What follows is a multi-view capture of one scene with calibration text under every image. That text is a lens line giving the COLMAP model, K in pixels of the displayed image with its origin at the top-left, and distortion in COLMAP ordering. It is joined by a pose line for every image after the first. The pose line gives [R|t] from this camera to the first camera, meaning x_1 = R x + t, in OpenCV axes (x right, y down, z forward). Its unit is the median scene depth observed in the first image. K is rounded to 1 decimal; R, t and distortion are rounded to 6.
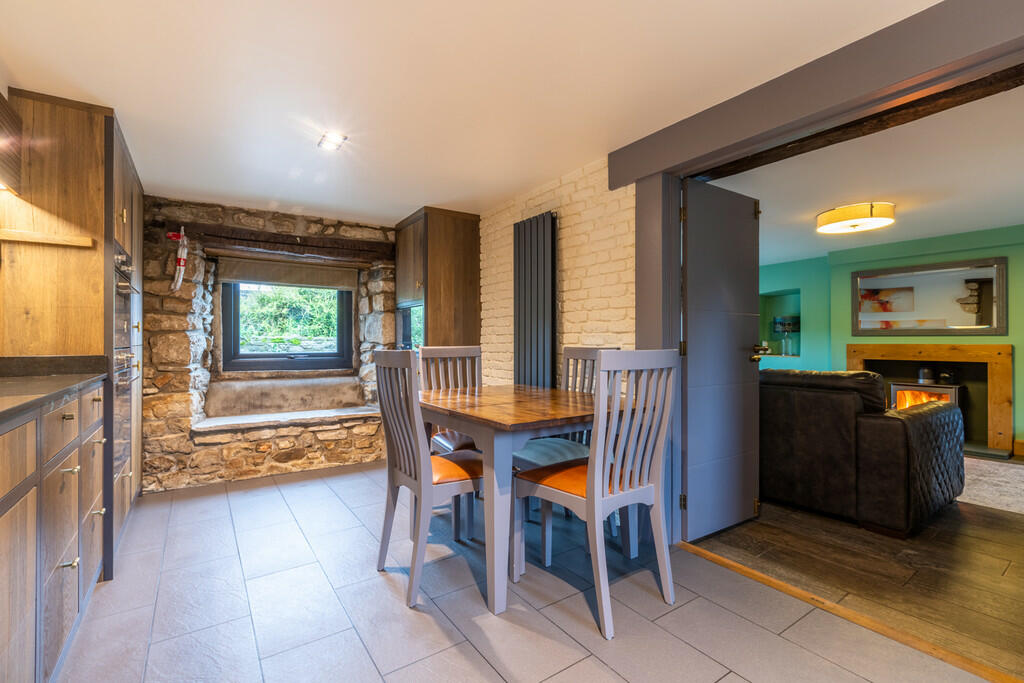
lens RADIAL K [[462.4, 0, 516.2], [0, 462.4, 338.2], [0, 0, 1]] dist [-0.003208, -0.000649]
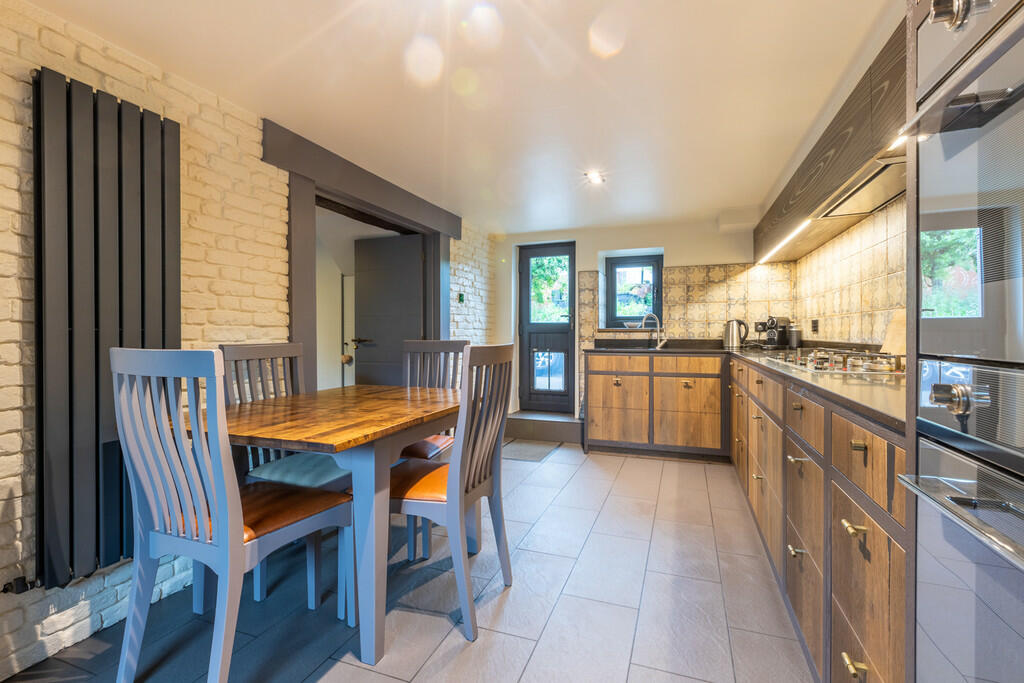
lens RADIAL K [[462.4, 0, 516.2], [0, 462.4, 338.2], [0, 0, 1]] dist [-0.003208, -0.000649]
pose [[-0.576915, -0.004706, 0.816791, -1.261117], [-0.003623, 0.999988, 0.003203, 0.009764], [-0.816796, -0.001111, -0.576925, 1.818234]]
